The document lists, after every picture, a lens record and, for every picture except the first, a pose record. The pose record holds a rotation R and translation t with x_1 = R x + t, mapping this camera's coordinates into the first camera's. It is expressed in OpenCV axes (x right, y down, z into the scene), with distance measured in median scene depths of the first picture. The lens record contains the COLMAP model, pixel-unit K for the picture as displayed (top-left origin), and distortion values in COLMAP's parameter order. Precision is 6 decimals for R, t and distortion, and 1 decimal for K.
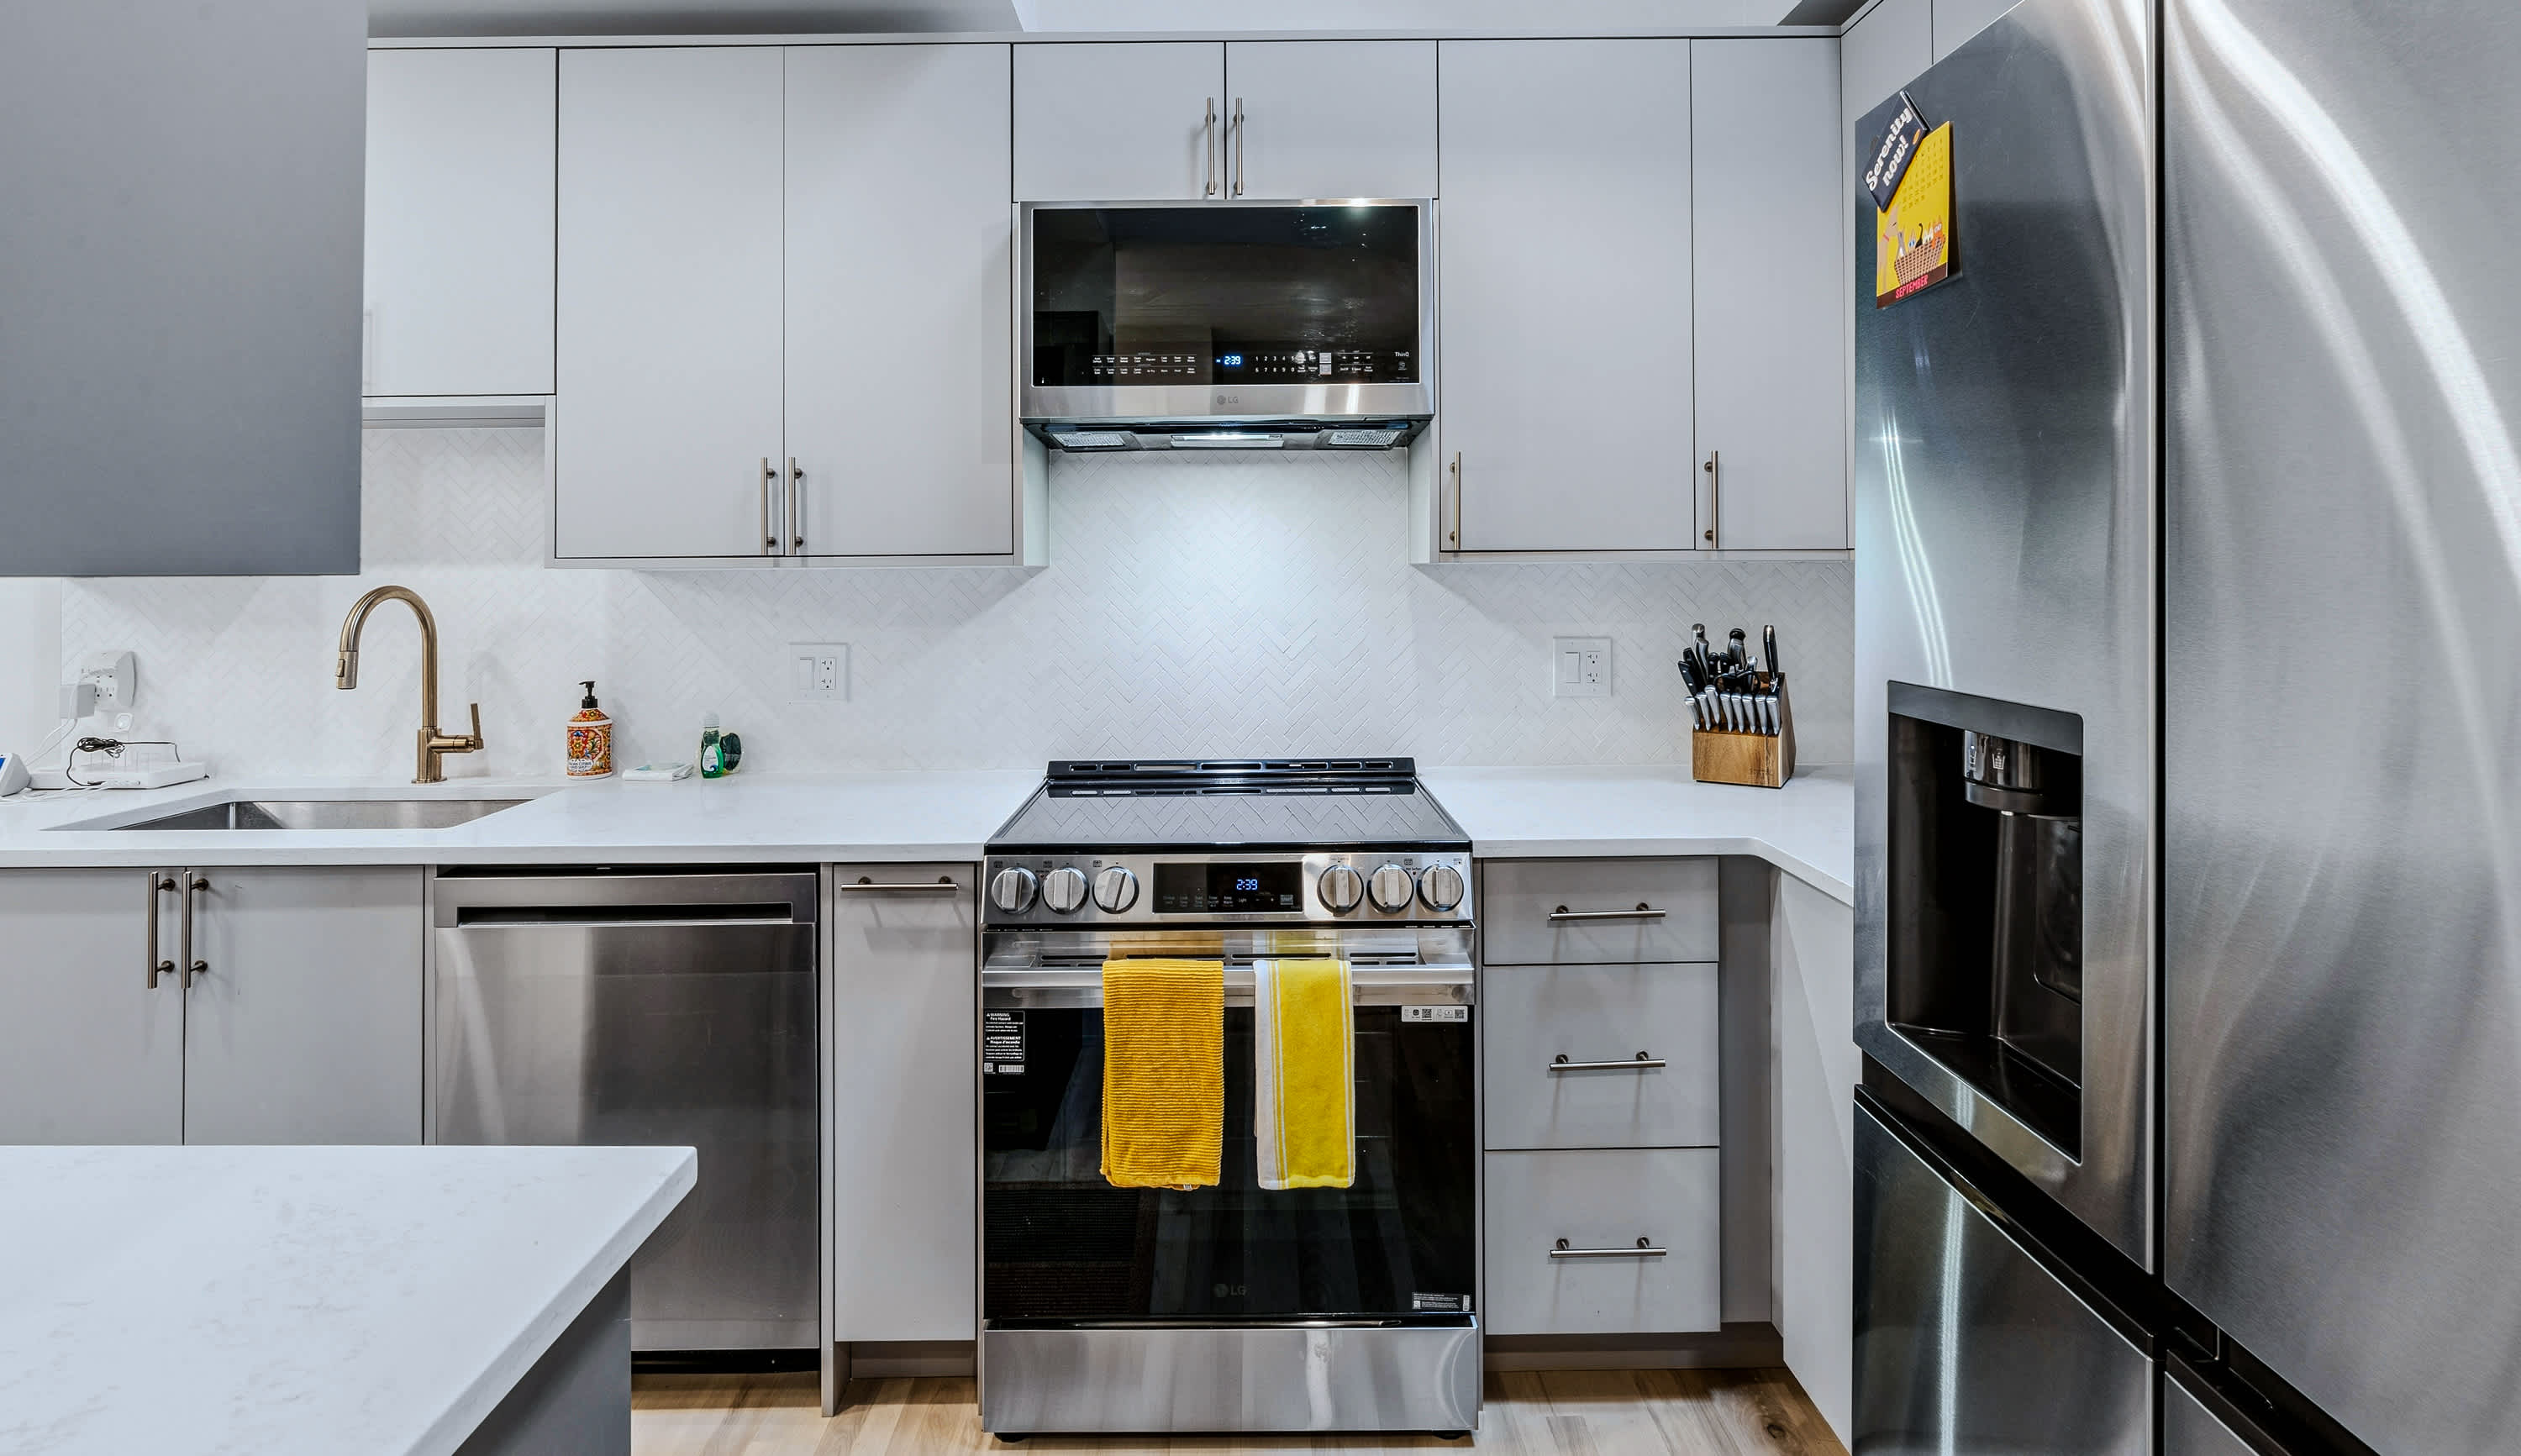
lens RADIAL K [[1128.9, 0, 1251.8], [0, 1128.9, 551.9], [0, 0, 1]] dist [-0.015714, -0.000204]
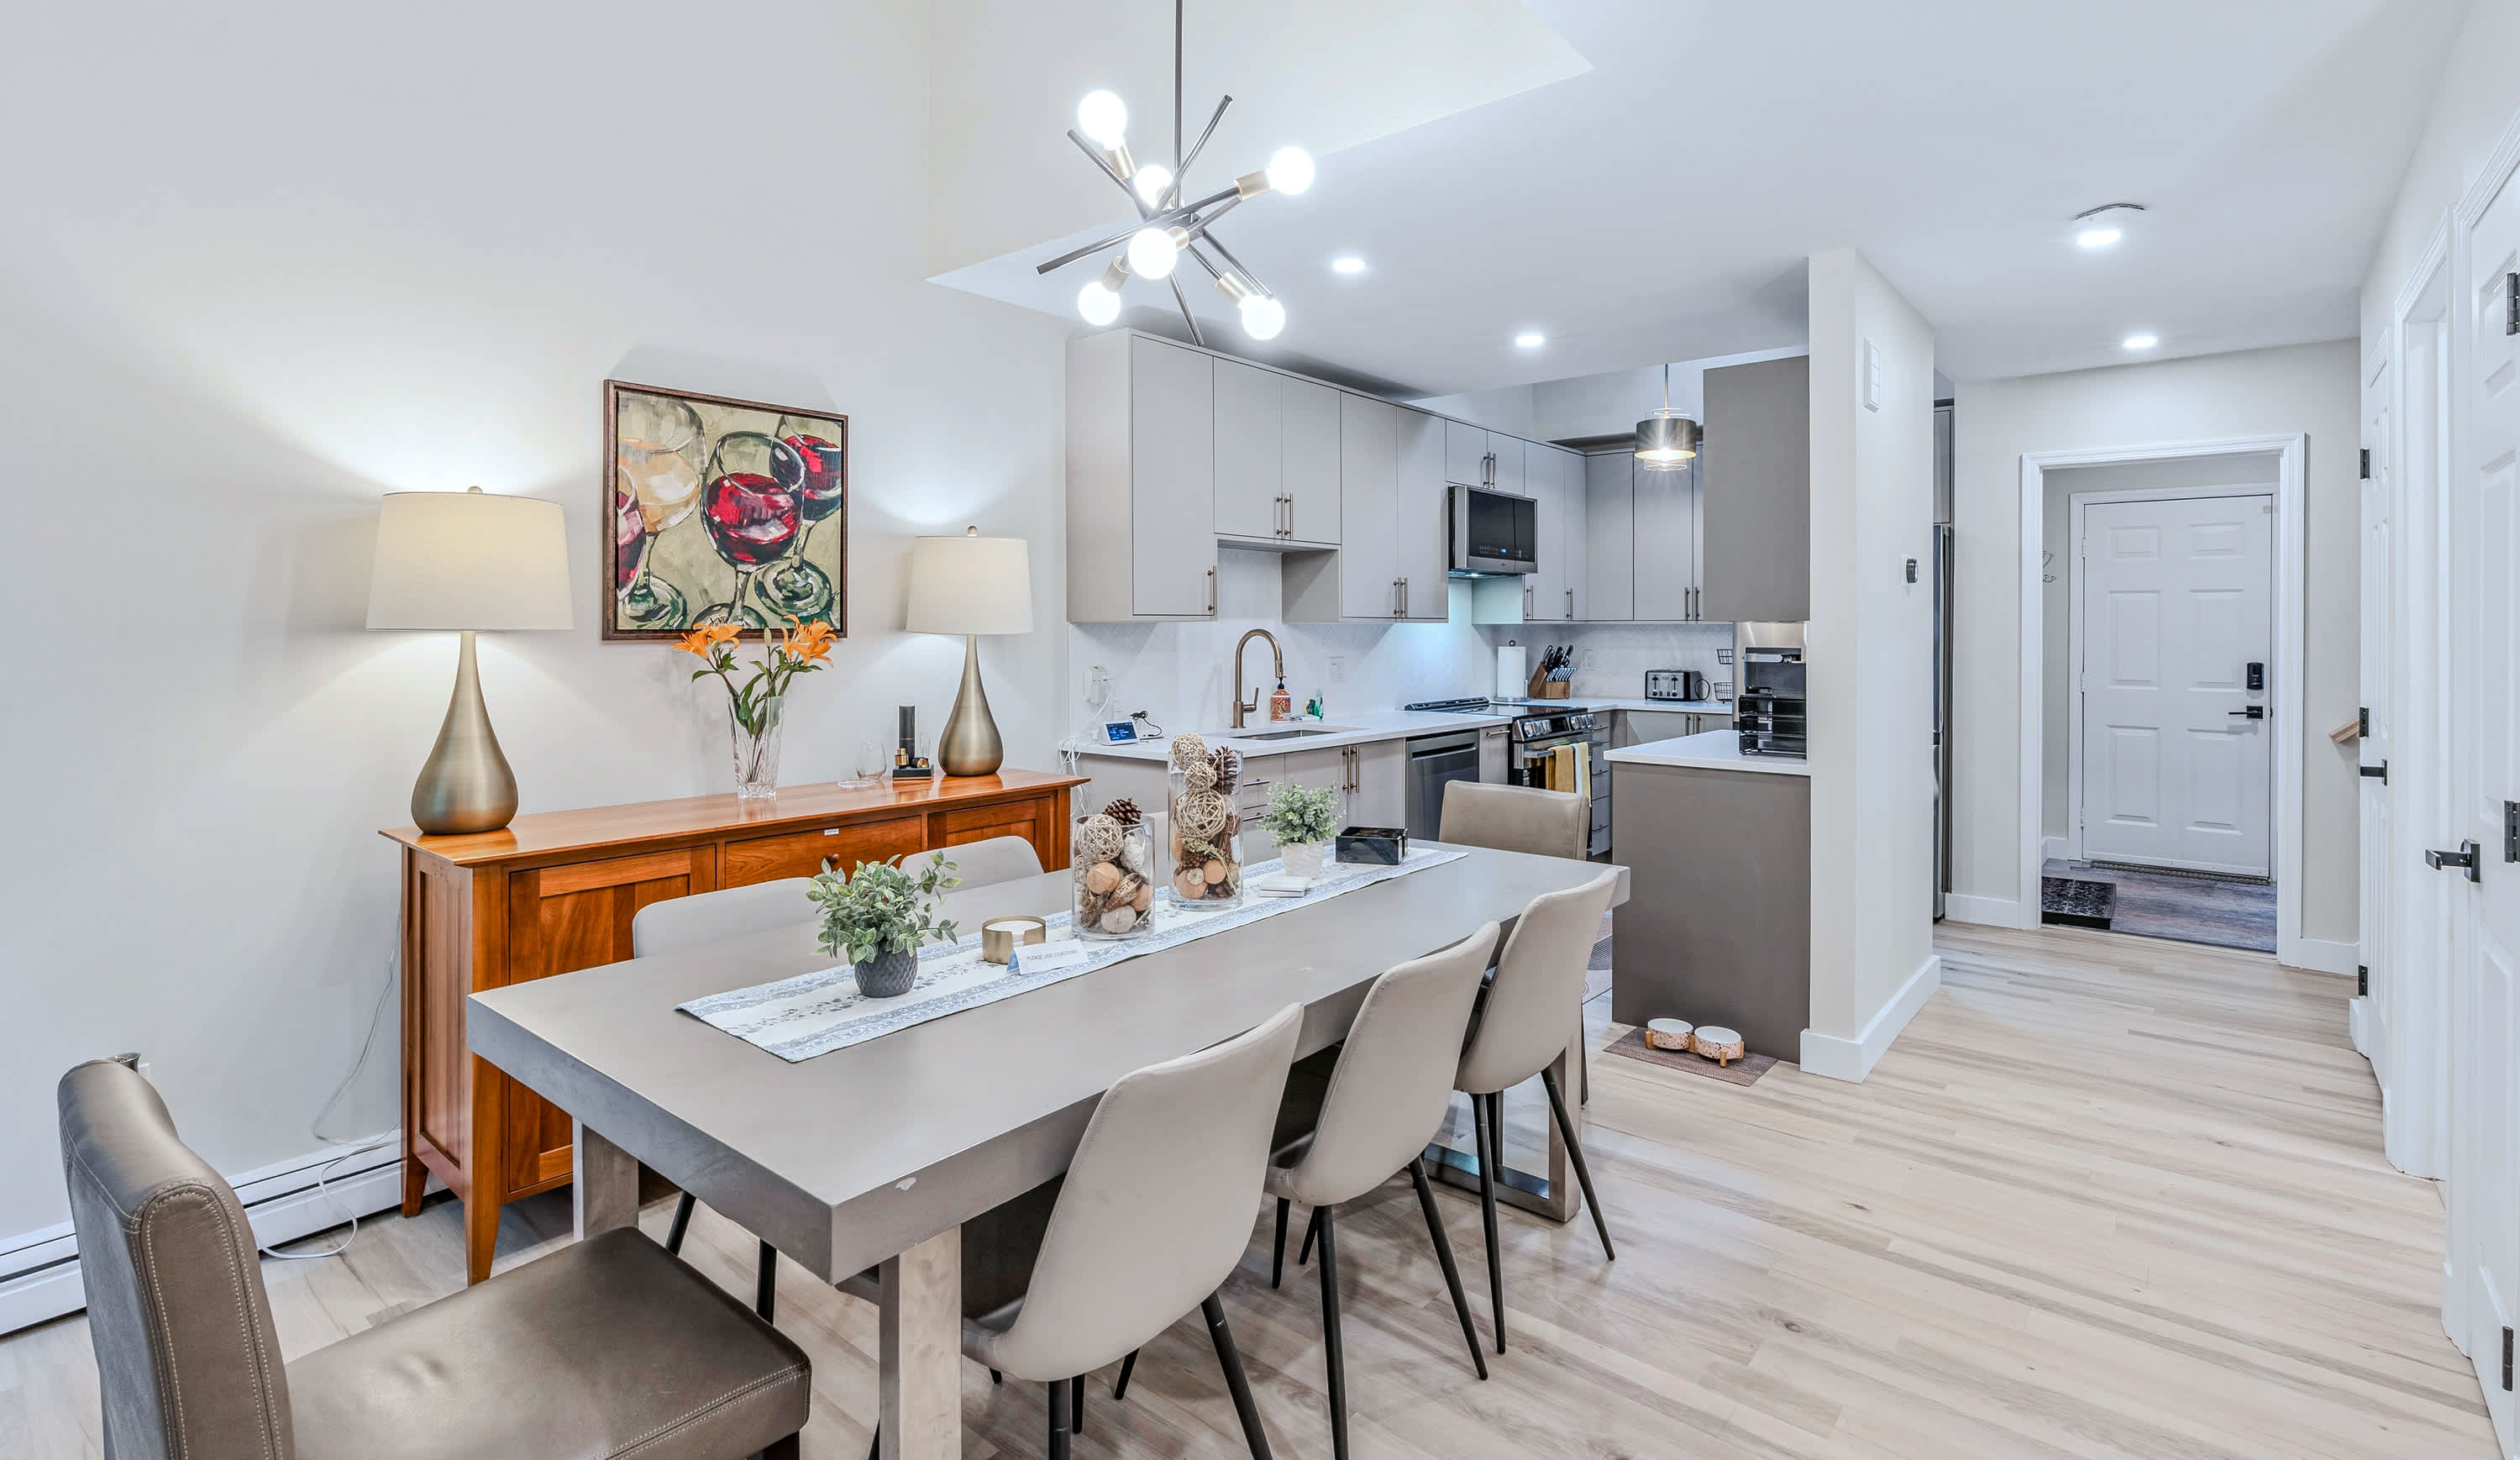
lens RADIAL K [[1144.5, 0, 1256.0], [0, 1144.5, 634.4], [0, 0, 1]] dist [-0.013619, -0.001498]
pose [[0.657854, 0.005346, 0.753126, -2.478341], [-0.021925, 0.999687, 0.012055, 0.015929], [-0.752826, -0.024443, 0.657766, -0.398919]]
